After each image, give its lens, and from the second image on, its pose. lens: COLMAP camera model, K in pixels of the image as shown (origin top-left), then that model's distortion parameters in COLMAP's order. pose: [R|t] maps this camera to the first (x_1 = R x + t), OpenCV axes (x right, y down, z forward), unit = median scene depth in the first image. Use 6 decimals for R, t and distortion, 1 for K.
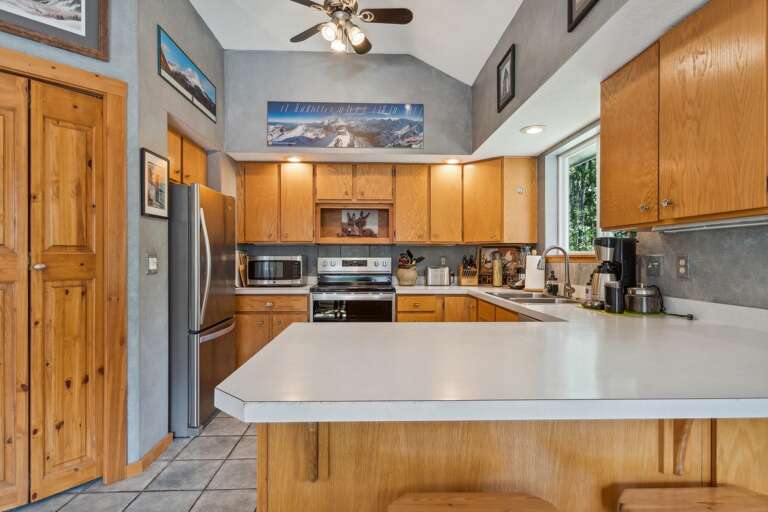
lens RADIAL K [[398.5, 0, 384.6], [0, 398.5, 258.2], [0, 0, 1]] dist [0.001868, 0.000791]
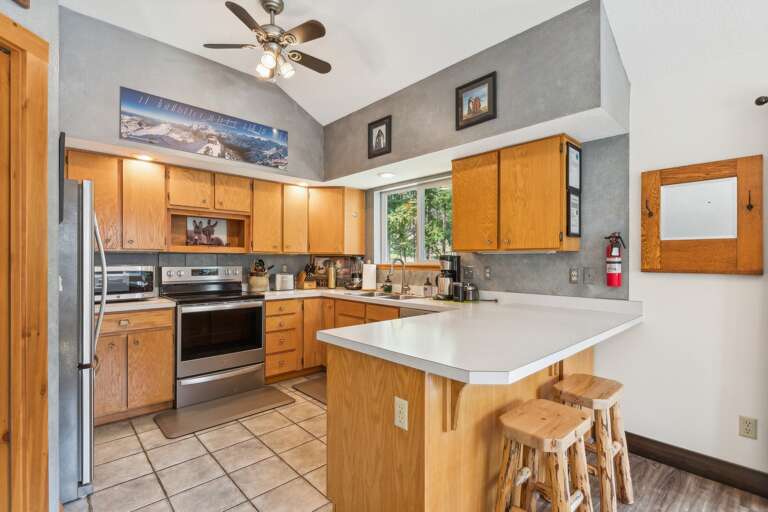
lens RADIAL K [[357.9, 0, 382.5], [0, 357.9, 260.9], [0, 0, 1]] dist [-0.004088, -0.000439]
pose [[0.754828, -0.000645, 0.655922, -0.369072], [-0.000874, 0.999998, 0.001989, -0.020157], [-0.655922, -0.002075, 0.754826, 0.051221]]
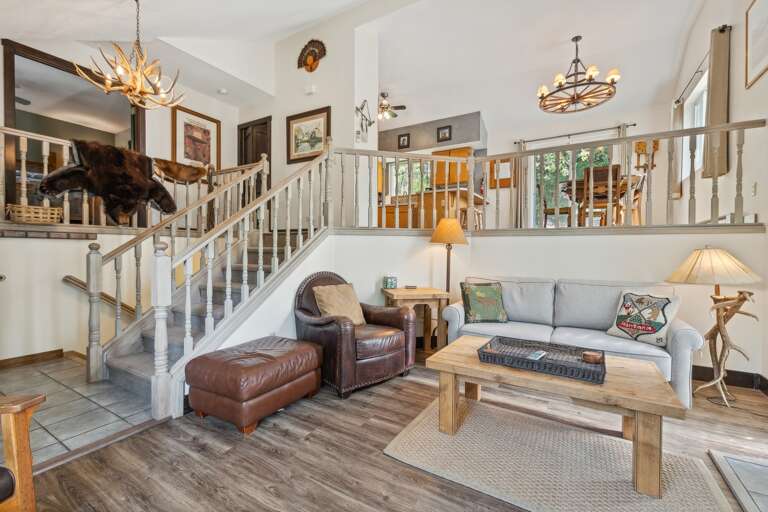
lens RADIAL K [[336.7, 0, 384.0], [0, 336.7, 256.0], [0, 0, 1]] dist [0.001864, 0.000178]
pose [[0.542099, -0.008430, 0.840273, -1.748439], [-0.004751, 0.999903, 0.013096, 0.405182], [-0.840302, -0.011092, 0.542006, -0.367383]]
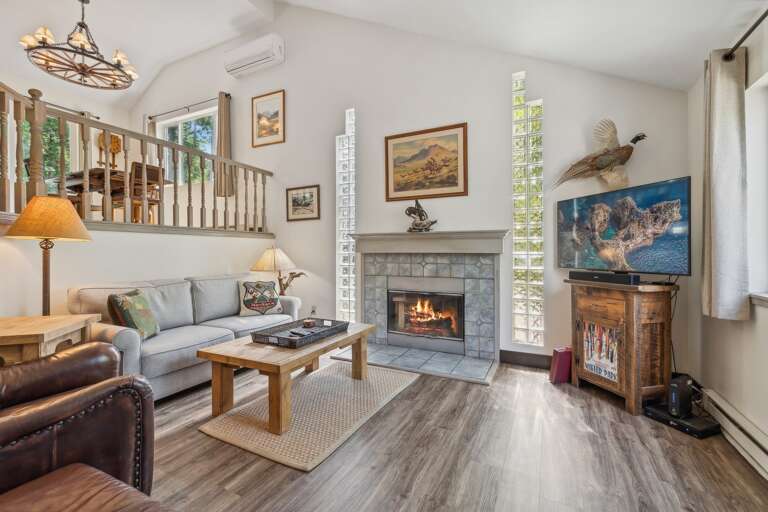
lens RADIAL K [[336.7, 0, 384.0], [0, 336.7, 256.0], [0, 0, 1]] dist [0.001864, 0.000178]
pose [[-0.883629, -0.006847, 0.468137, -1.622438], [0.003760, 0.999757, 0.021719, 0.399169], [-0.468172, 0.020952, -0.883389, 0.323270]]
